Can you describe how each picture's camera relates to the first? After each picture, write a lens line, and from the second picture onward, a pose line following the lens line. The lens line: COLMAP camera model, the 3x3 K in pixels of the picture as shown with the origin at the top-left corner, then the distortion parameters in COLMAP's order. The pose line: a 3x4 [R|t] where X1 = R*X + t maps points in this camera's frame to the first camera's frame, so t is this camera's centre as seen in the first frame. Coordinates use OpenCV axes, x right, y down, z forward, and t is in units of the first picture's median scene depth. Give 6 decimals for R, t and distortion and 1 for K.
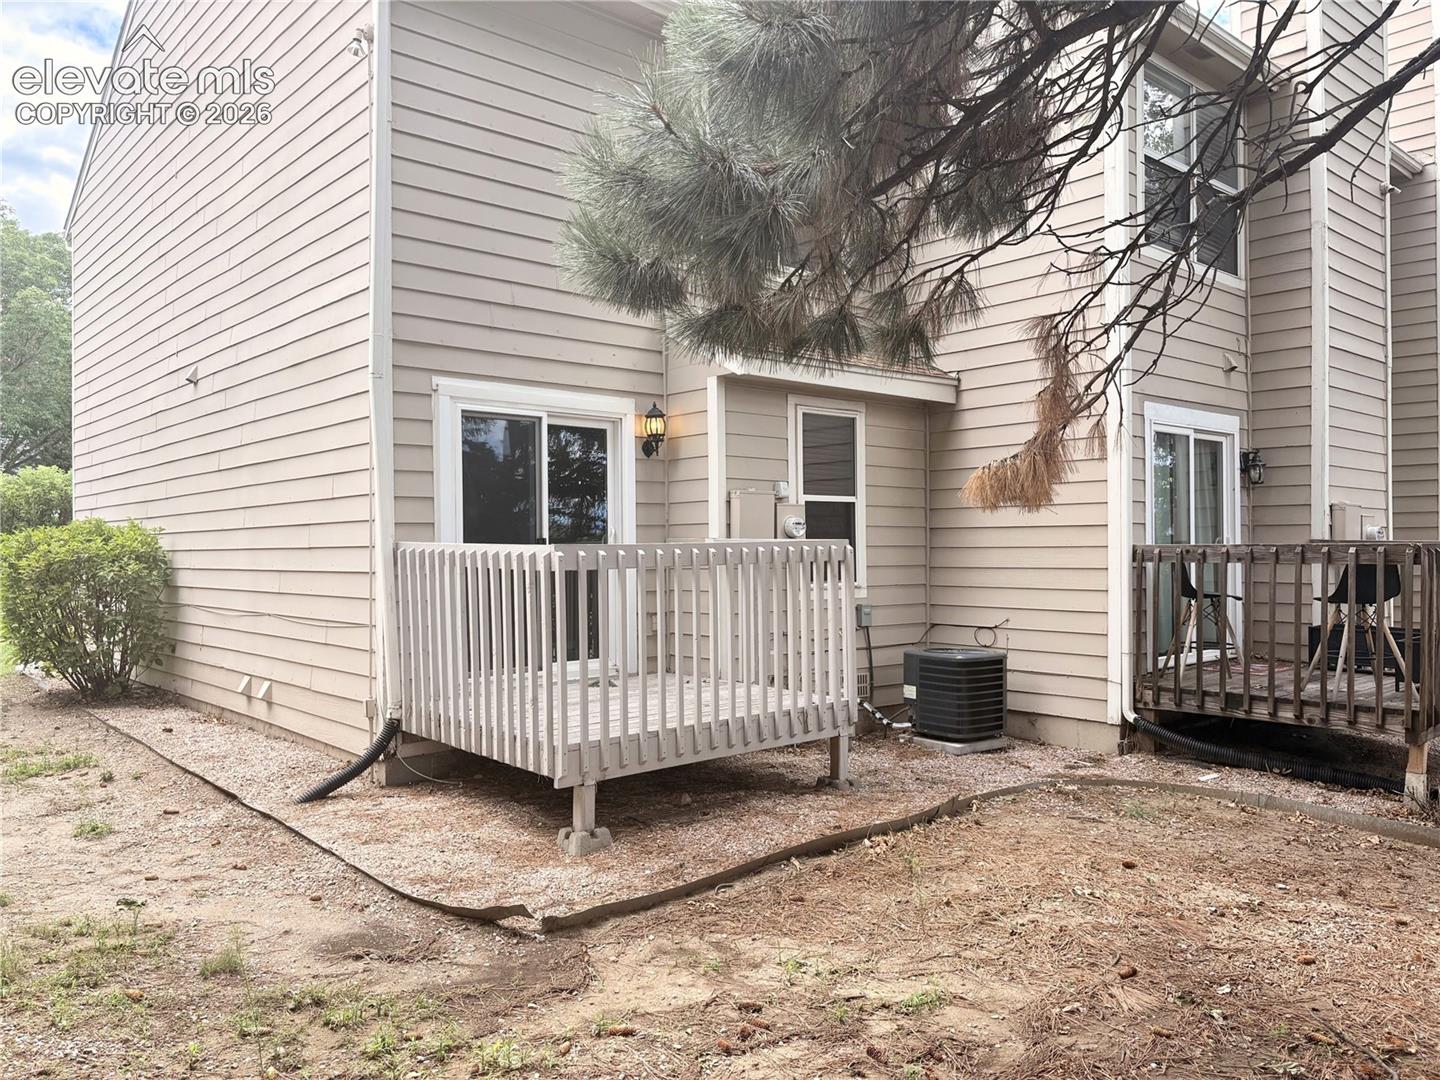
lens RADIAL K [[1094.0, 0, 720.0], [0, 1094.0, 540.0], [0, 0, 1]] dist [0.044526, -0.002911]
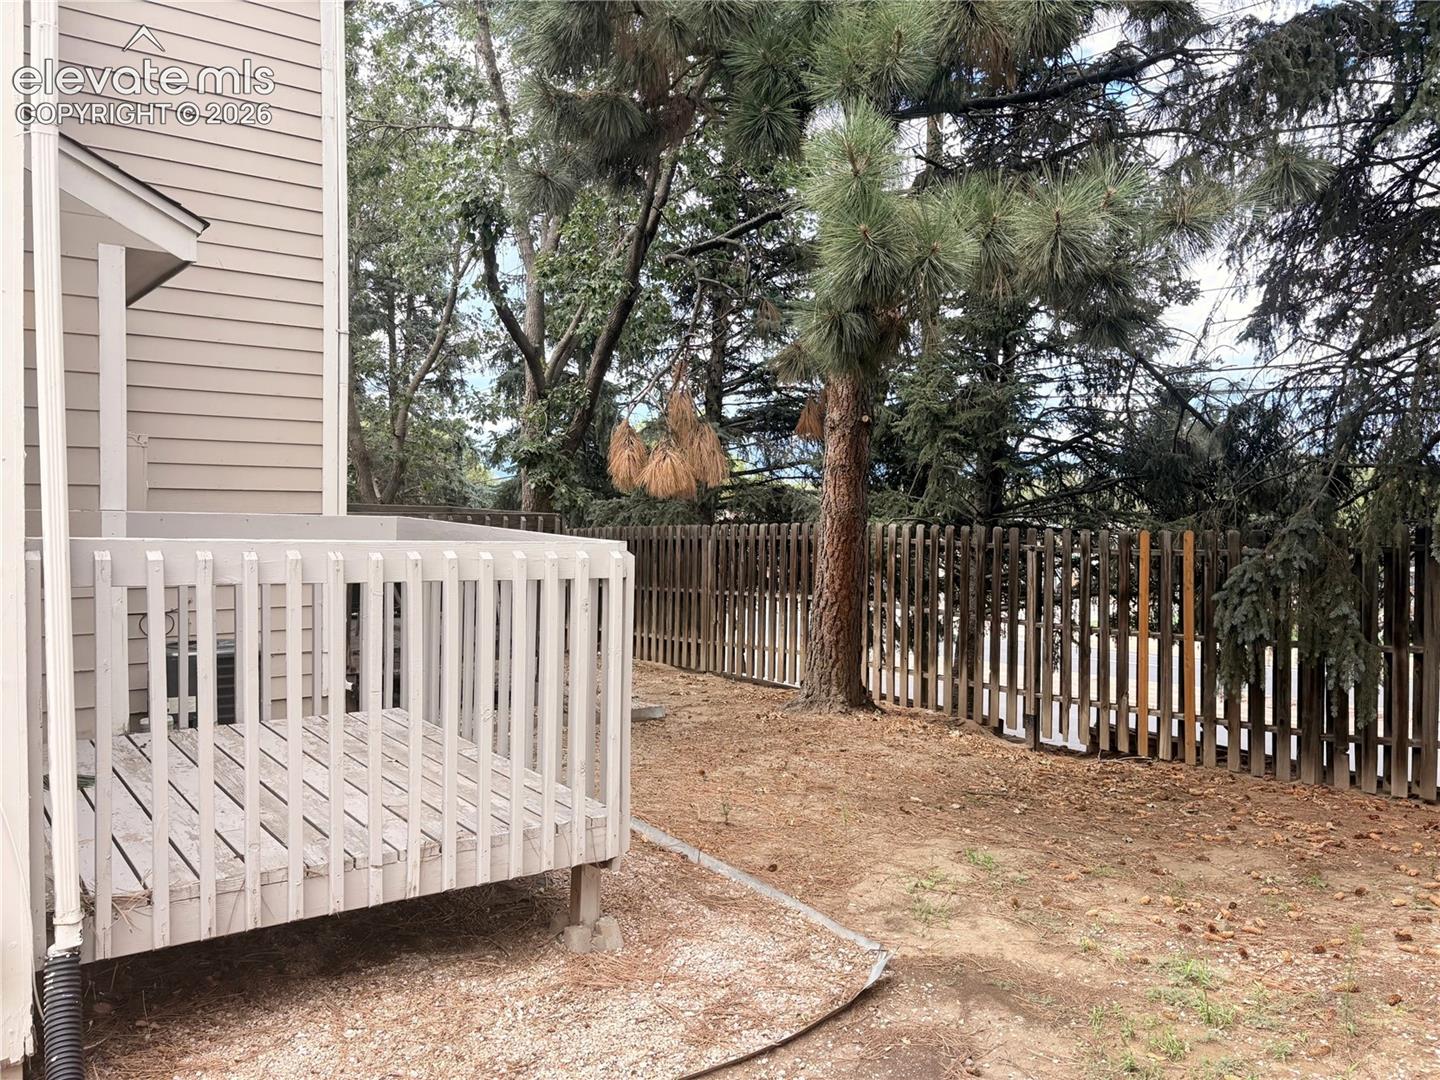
lens RADIAL K [[1094.0, 0, 720.0], [0, 1094.0, 540.0], [0, 0, 1]] dist [0.044526, -0.002911]
pose [[0.090955, -0.042854, 0.994932, -0.639472], [-0.015310, 0.998895, 0.044424, -0.020504], [-0.995737, -0.019273, 0.090199, 0.639819]]
